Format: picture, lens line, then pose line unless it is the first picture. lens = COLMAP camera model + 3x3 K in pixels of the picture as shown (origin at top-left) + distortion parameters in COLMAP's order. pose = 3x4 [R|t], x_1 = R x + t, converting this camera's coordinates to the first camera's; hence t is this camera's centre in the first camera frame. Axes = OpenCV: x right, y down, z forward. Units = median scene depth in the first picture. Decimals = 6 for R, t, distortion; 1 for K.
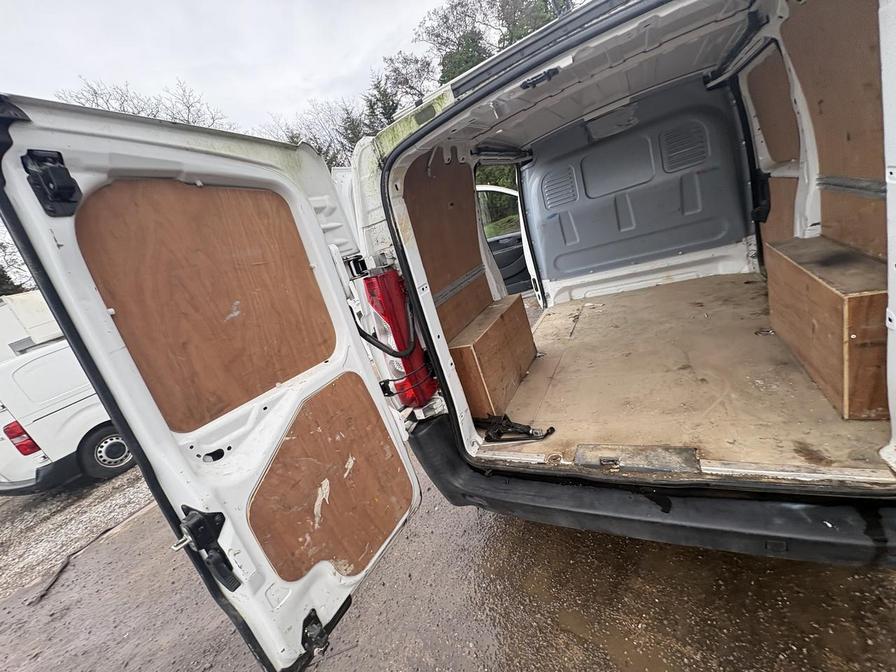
lens RADIAL K [[357.7, 0, 448.2], [0, 357.7, 334.6], [0, 0, 1]] dist [-0.001035, 0.000111]
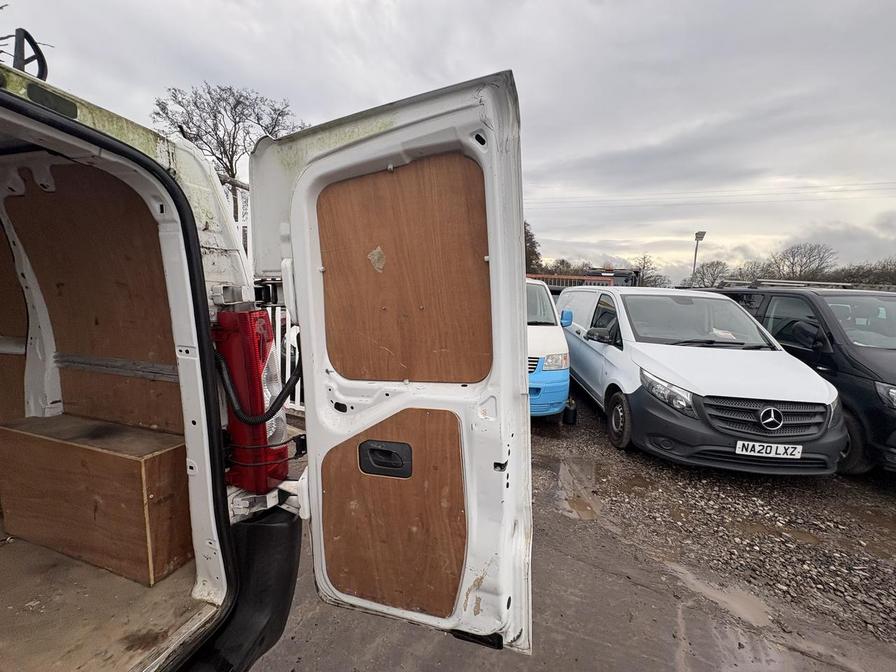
lens RADIAL K [[355.8, 0, 448.0], [0, 355.8, 336.0], [0, 0, 1]] dist [0.000010, -0.000001]
pose [[-0.168506, 0.204430, 0.964269, -0.126069], [0.321843, 0.936053, -0.142206, -0.006412], [-0.931677, 0.286381, -0.223525, 0.272140]]
